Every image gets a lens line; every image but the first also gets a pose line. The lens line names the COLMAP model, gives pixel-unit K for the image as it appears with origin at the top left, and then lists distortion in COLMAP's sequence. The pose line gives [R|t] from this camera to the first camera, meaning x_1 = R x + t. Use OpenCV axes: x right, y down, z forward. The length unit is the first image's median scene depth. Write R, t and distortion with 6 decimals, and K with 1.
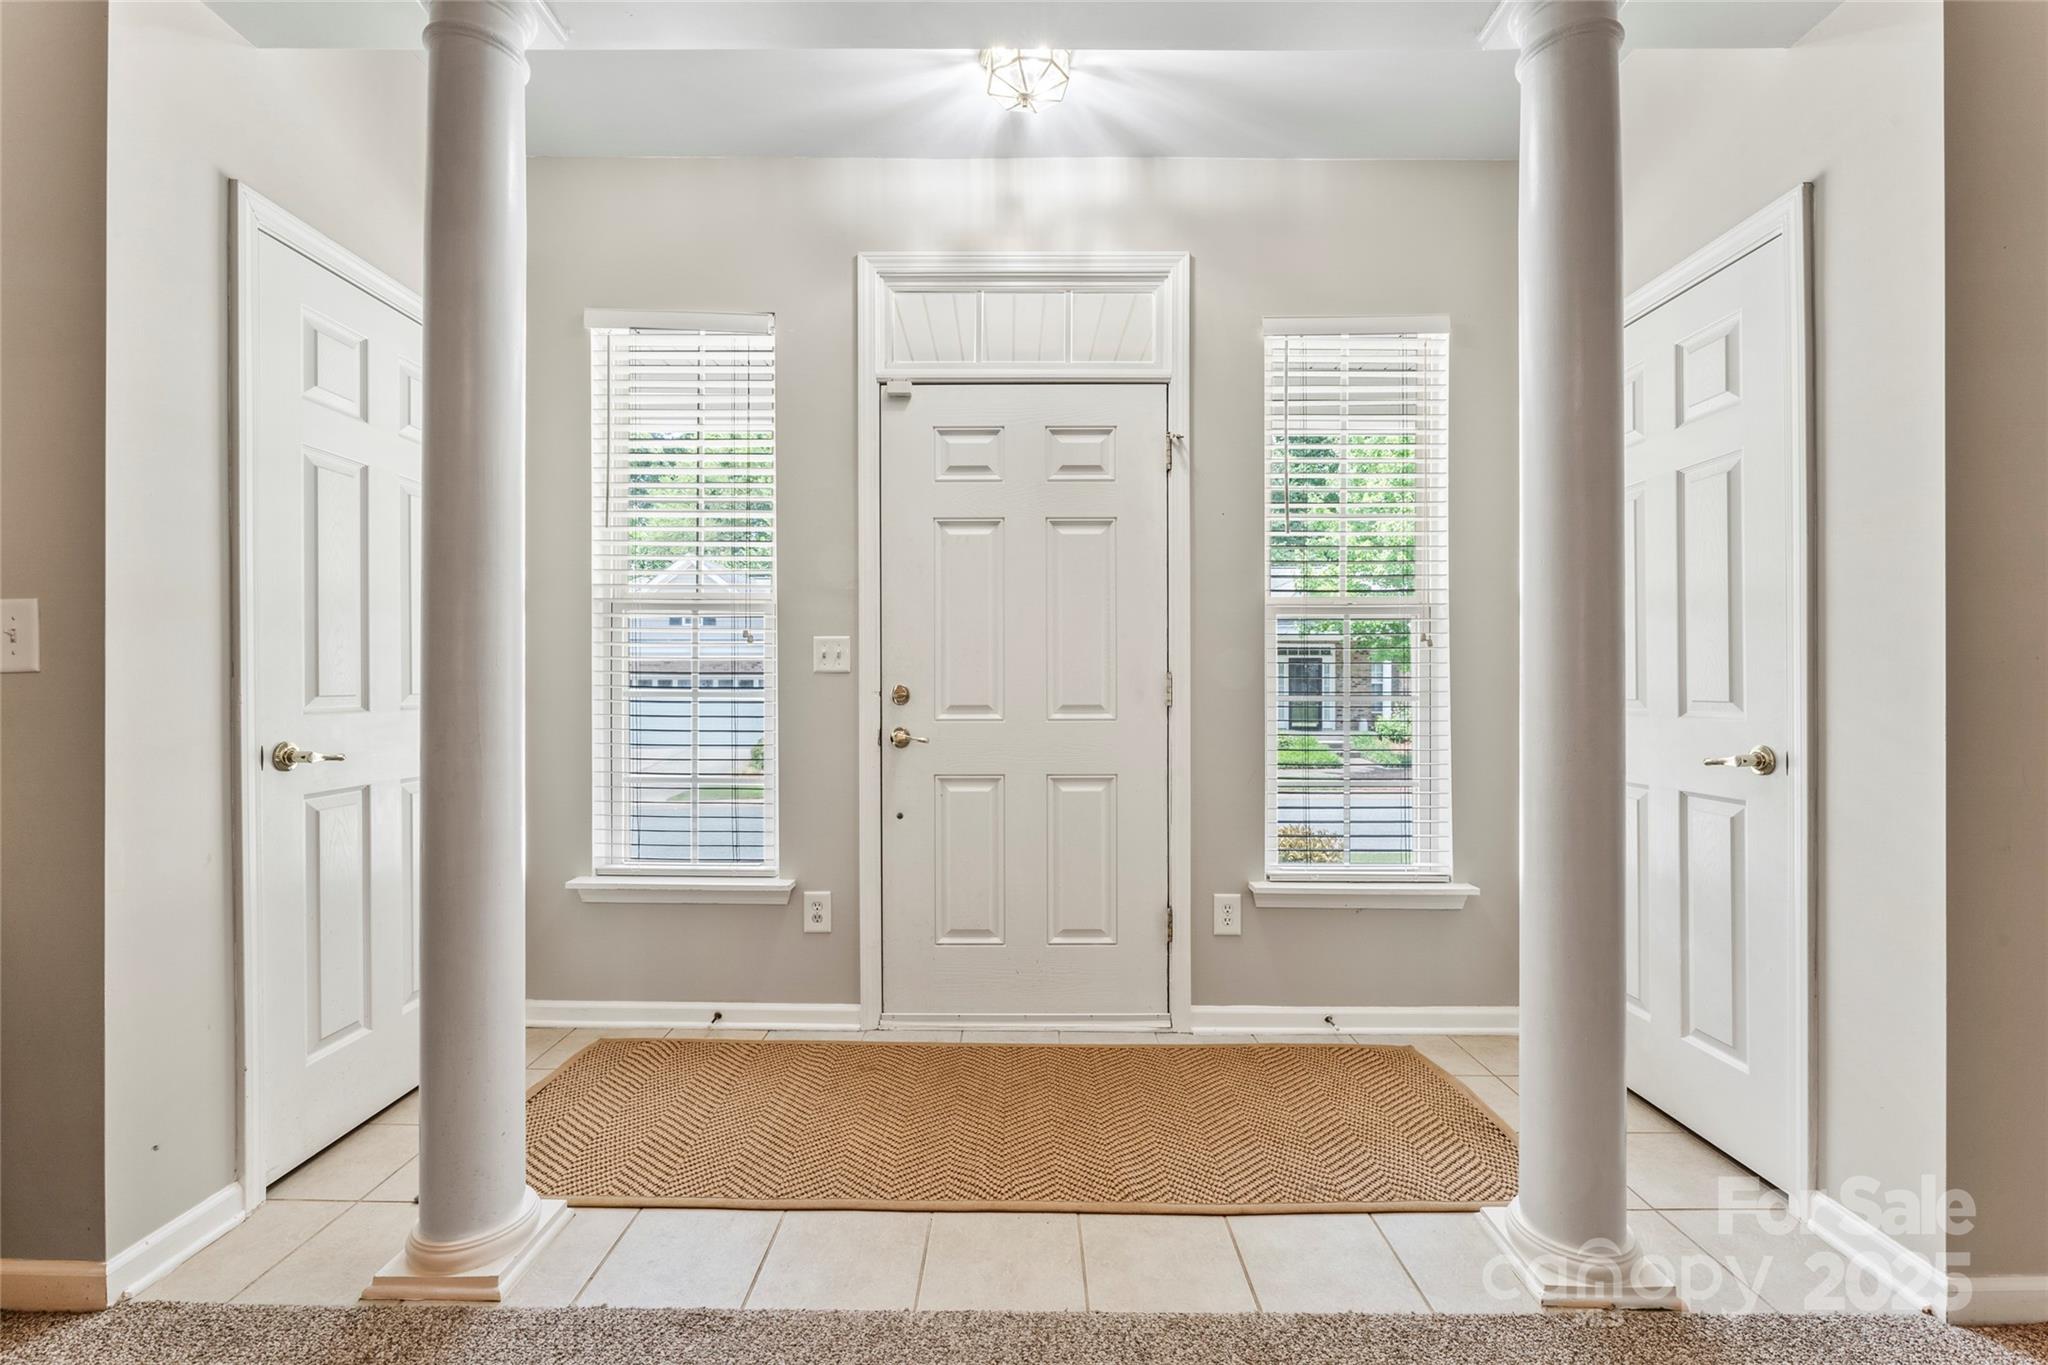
lens RADIAL K [[824.5, 0, 1024.0], [0, 824.5, 682.5], [0, 0, 1]] dist [0.000111, -0.000140]
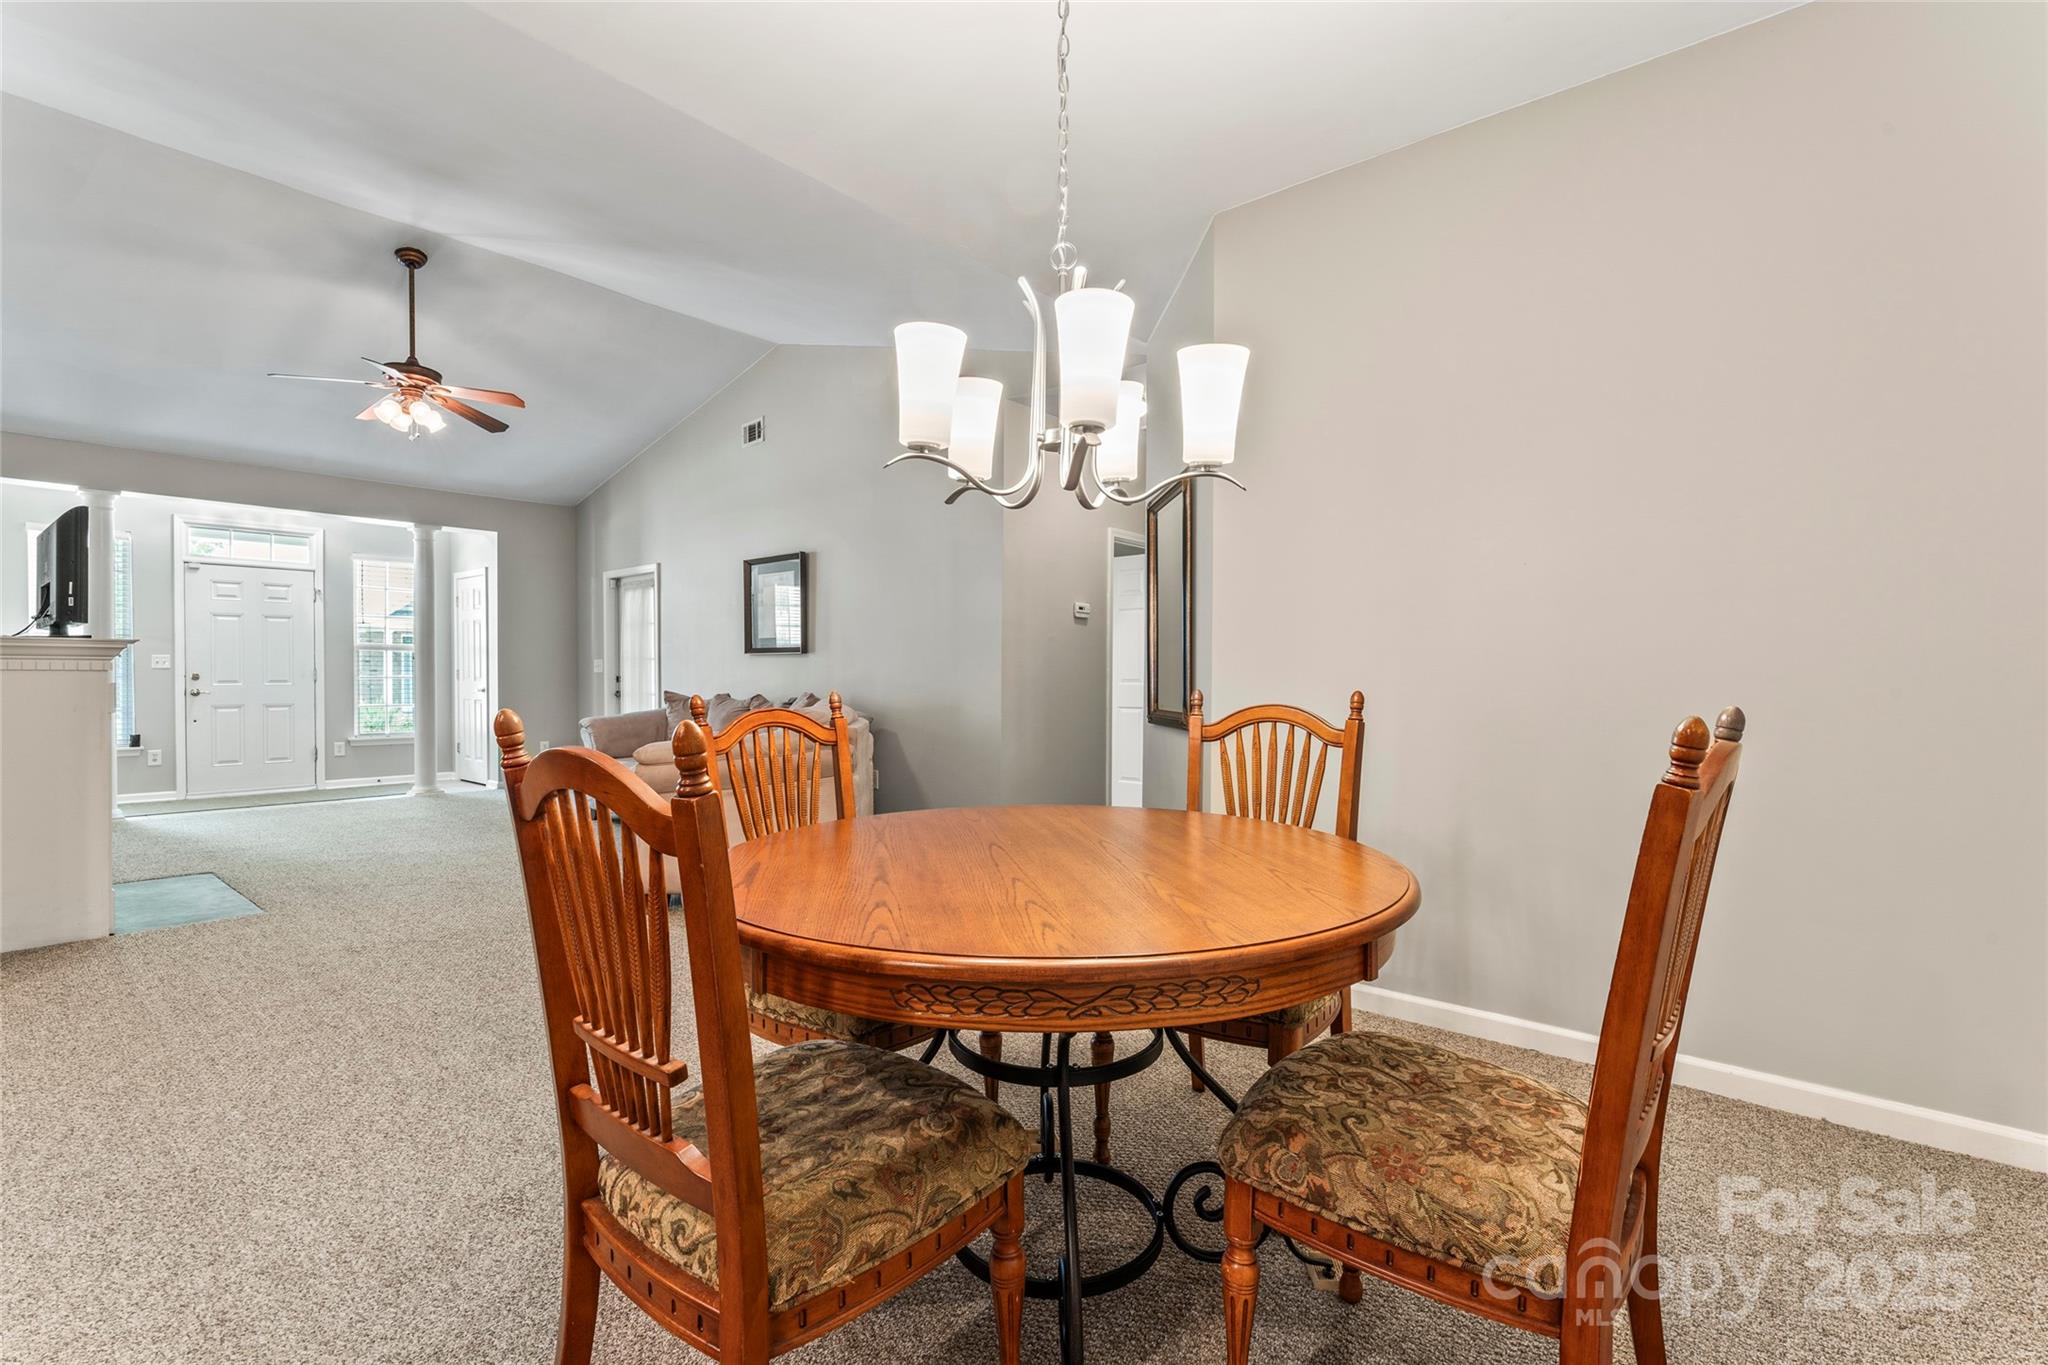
lens RADIAL K [[914.4, 0, 1015.6], [0, 914.4, 679.9], [0, 0, 1]] dist [-0.000046, -0.000086]
pose [[0.645466, -0.005460, 0.763770, -0.713297], [-0.001170, 0.999966, 0.008137, -0.002909], [-0.763788, -0.006146, 0.645438, -3.061542]]
